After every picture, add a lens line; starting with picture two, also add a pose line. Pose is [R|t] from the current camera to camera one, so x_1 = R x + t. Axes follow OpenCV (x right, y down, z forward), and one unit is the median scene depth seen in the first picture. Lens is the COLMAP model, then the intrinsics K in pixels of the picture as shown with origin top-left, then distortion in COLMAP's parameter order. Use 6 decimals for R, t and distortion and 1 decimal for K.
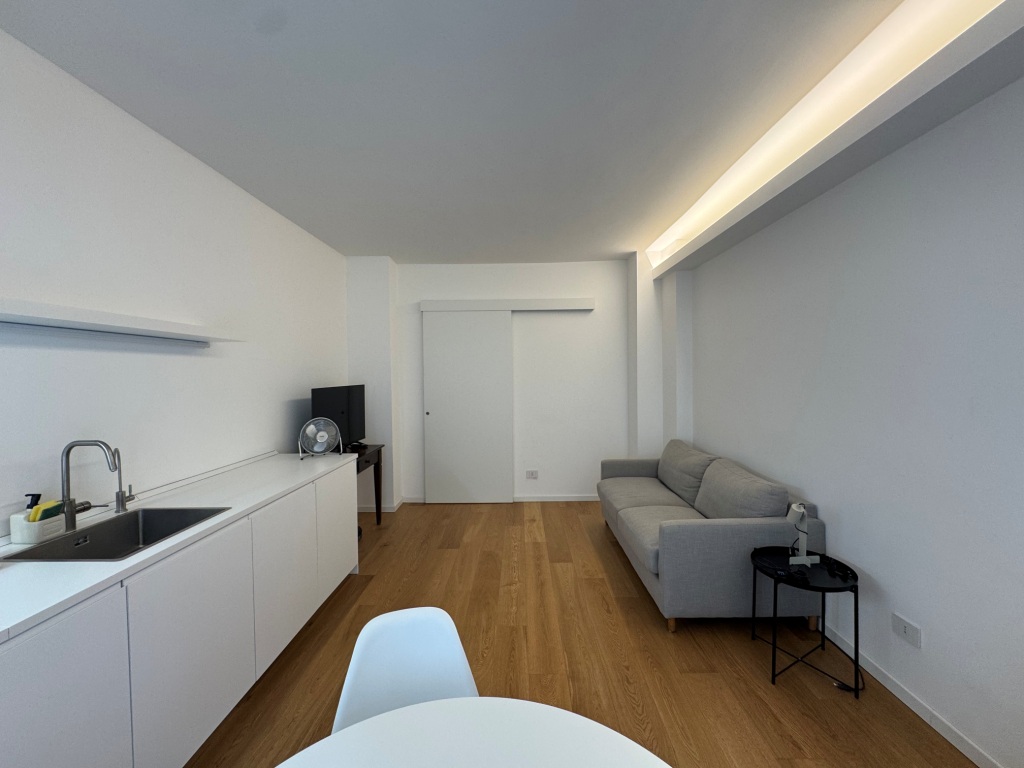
lens RADIAL K [[409.9, 0, 511.2], [0, 409.9, 385.2], [0, 0, 1]] dist [-0.006106, 0.000842]
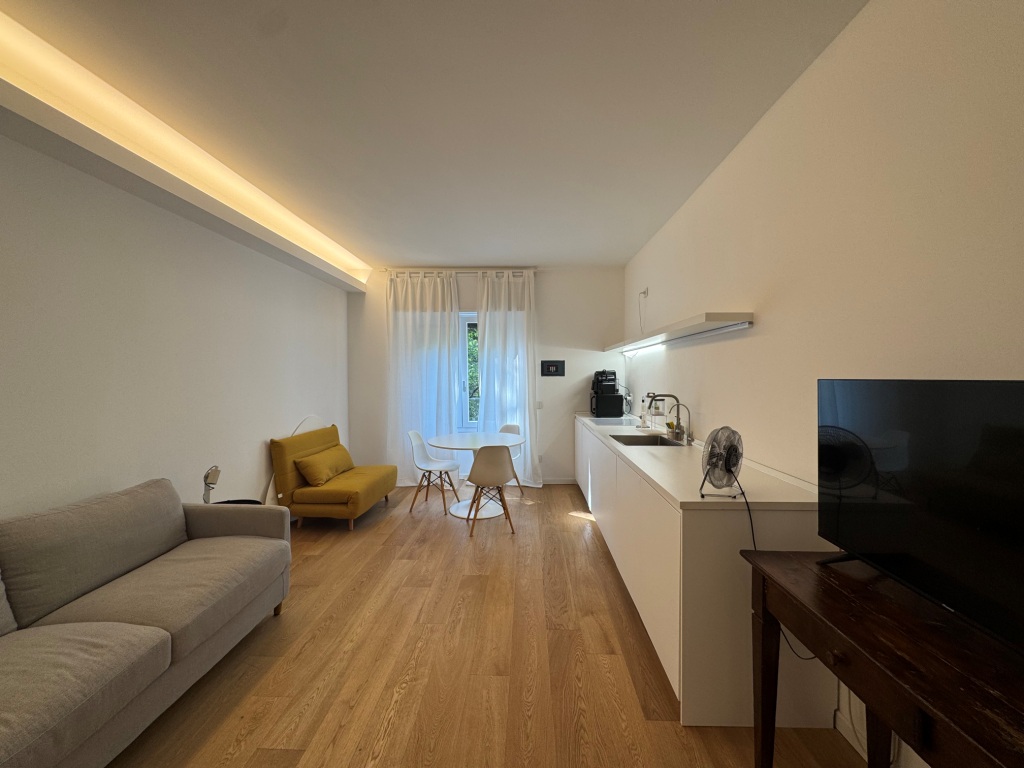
lens RADIAL K [[409.9, 0, 514.6], [0, 409.9, 385.0], [0, 0, 1]] dist [-0.006106, 0.000842]
pose [[-0.999807, 0.014103, 0.013654, -0.172592], [0.014855, 0.998287, 0.056583, -0.016616], [-0.012833, 0.056775, -0.998305, 1.528135]]
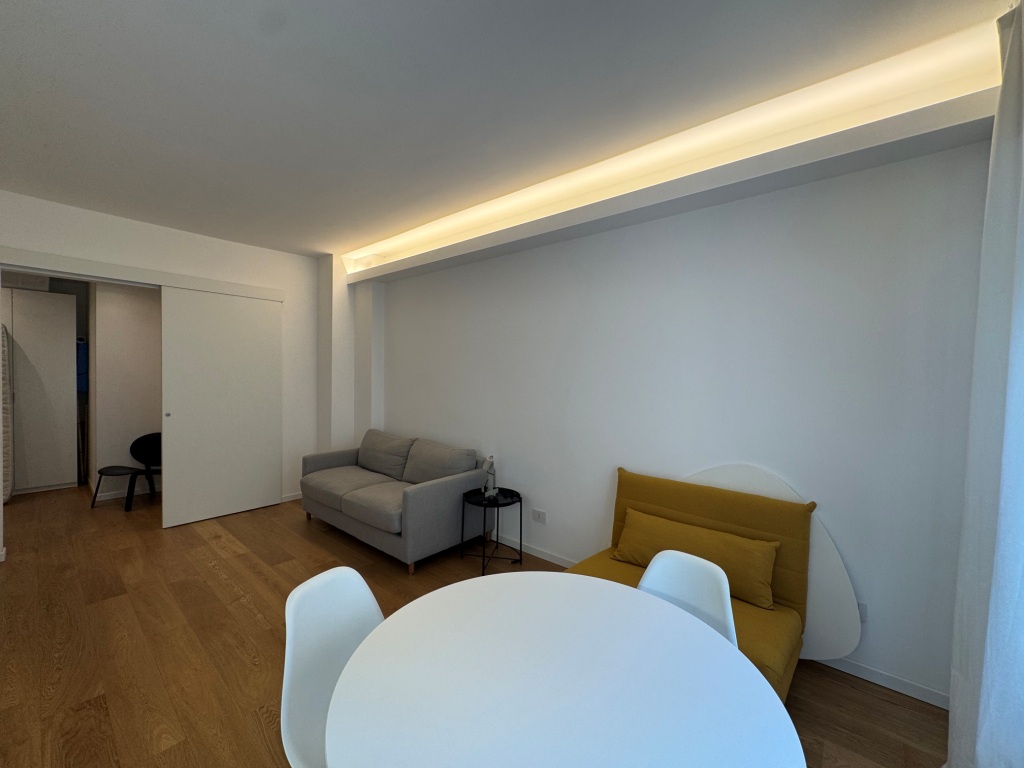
lens RADIAL K [[409.9, 0, 512.2], [0, 409.9, 383.9], [0, 0, 1]] dist [-0.006106, 0.000842]
pose [[0.633118, 0.010033, 0.773990, -0.301457], [-0.002487, 0.999937, -0.010927, 0.022436], [-0.774051, 0.004993, 0.633103, -0.031555]]
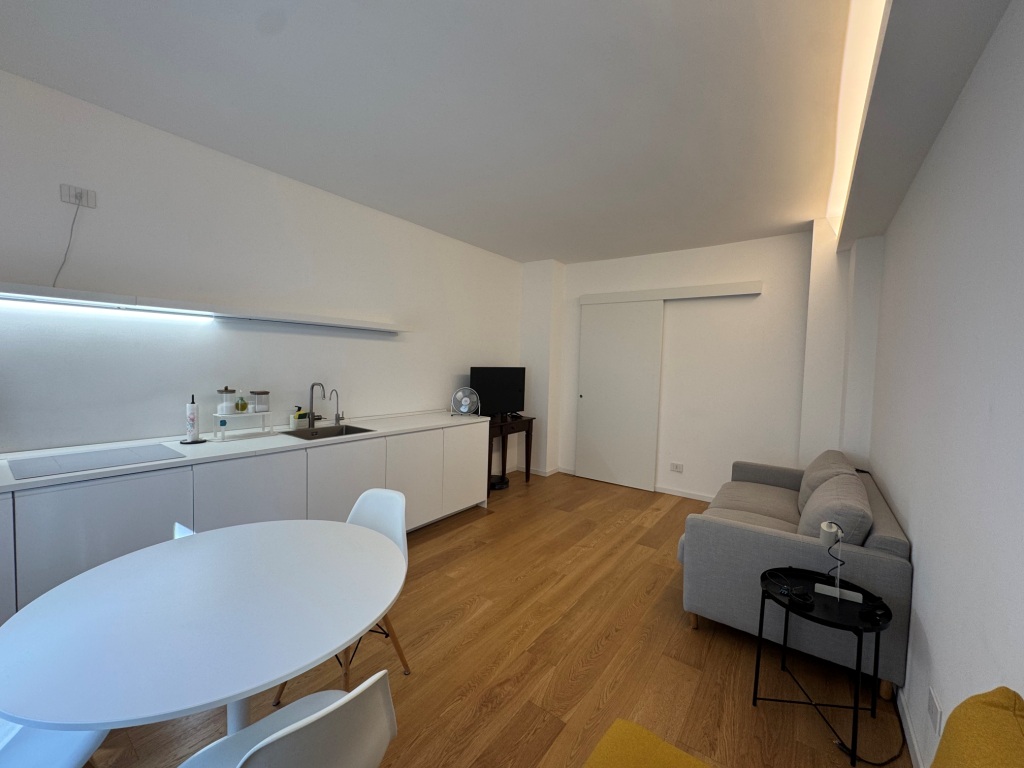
lens RADIAL K [[409.9, 0, 511.5], [0, 409.9, 385.3], [0, 0, 1]] dist [-0.006106, 0.000842]
pose [[0.814655, 0.065445, -0.576242, 0.432656], [-0.054412, 0.997855, 0.036405, 0.013116], [0.577388, 0.001697, 0.816468, -0.032611]]
